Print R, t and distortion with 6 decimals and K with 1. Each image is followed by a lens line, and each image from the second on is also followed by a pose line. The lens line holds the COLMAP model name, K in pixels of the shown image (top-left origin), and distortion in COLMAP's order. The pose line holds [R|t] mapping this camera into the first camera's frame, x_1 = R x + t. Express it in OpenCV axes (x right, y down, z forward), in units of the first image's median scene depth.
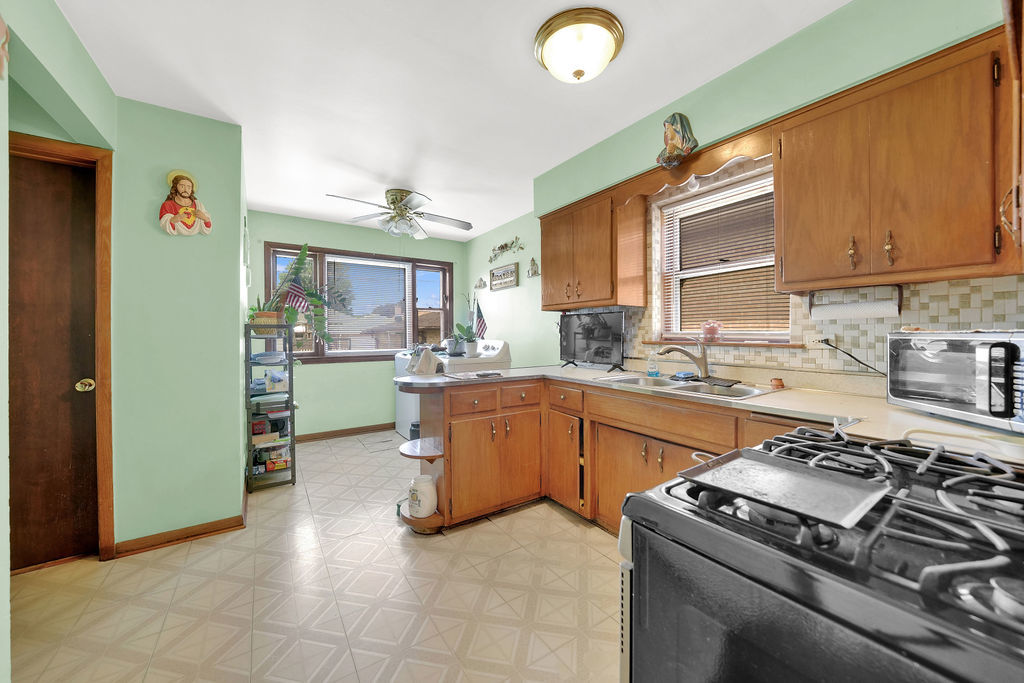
lens RADIAL K [[374.0, 0, 510.8], [0, 374.0, 336.1], [0, 0, 1]] dist [-0.007079, 0.003018]
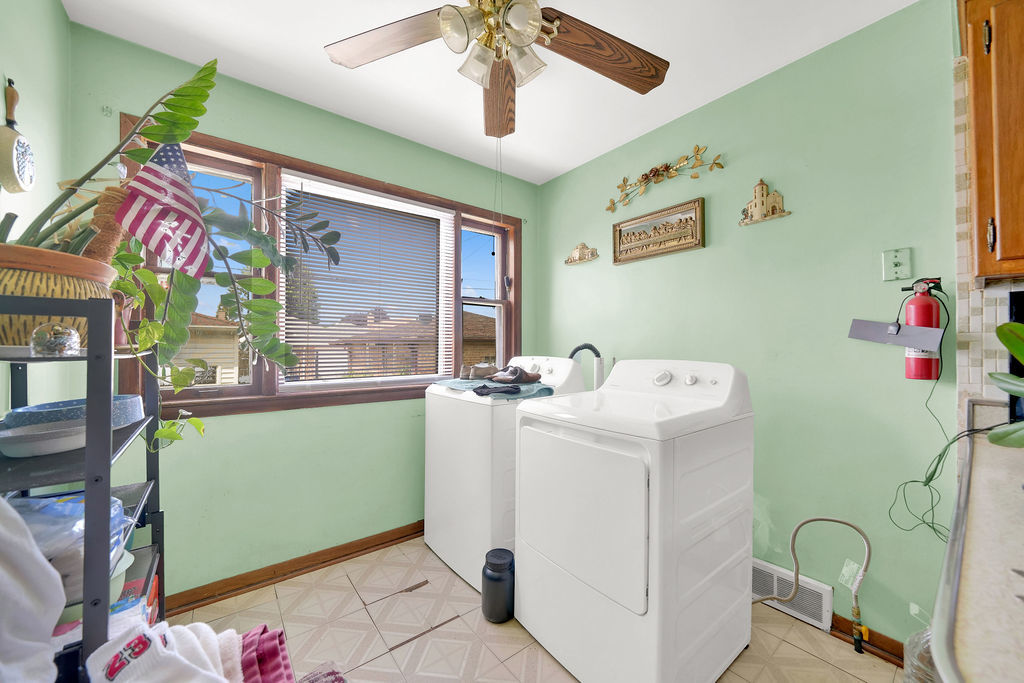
lens RADIAL K [[374.0, 0, 511.3], [0, 374.0, 340.6], [0, 0, 1]] dist [-0.007079, 0.003018]
pose [[0.996852, 0.006883, 0.078985, -0.248346], [-0.005282, 0.999777, -0.020452, -0.003879], [-0.079108, 0.019970, 0.996666, 0.520797]]
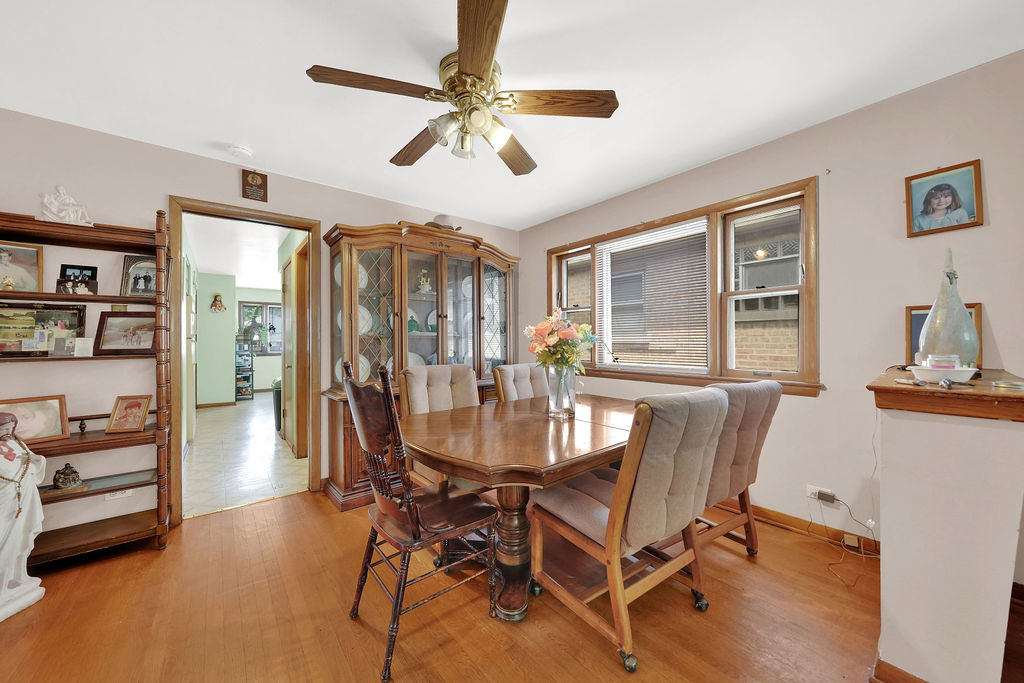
lens RADIAL K [[374.0, 0, 508.0], [0, 374.0, 342.1], [0, 0, 1]] dist [-0.007079, 0.003018]
pose [[0.997025, 0.001893, 0.077054, 0.937397], [-0.000682, 0.999876, -0.015734, 0.020155], [-0.077075, 0.015634, 0.996903, -1.640345]]
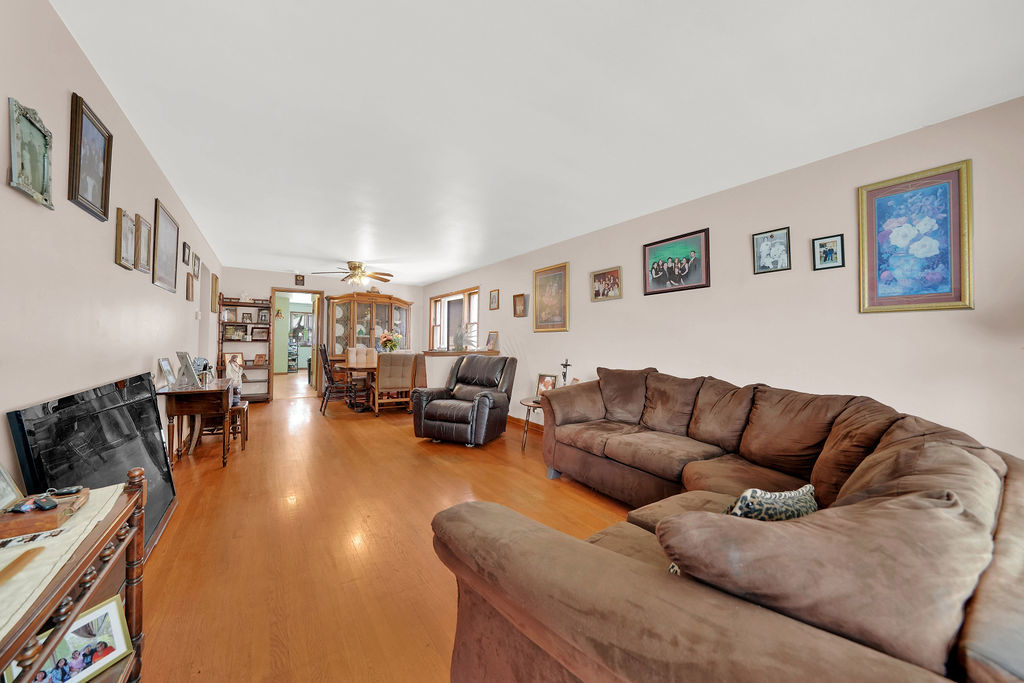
lens RADIAL K [[374.0, 0, 513.0], [0, 374.0, 337.6], [0, 0, 1]] dist [-0.007079, 0.003018]
pose [[0.999754, 0.022037, -0.002576, 1.775164], [-0.022099, 0.999385, -0.027238, 0.040220], [0.001975, 0.027289, 0.999626, -3.077801]]
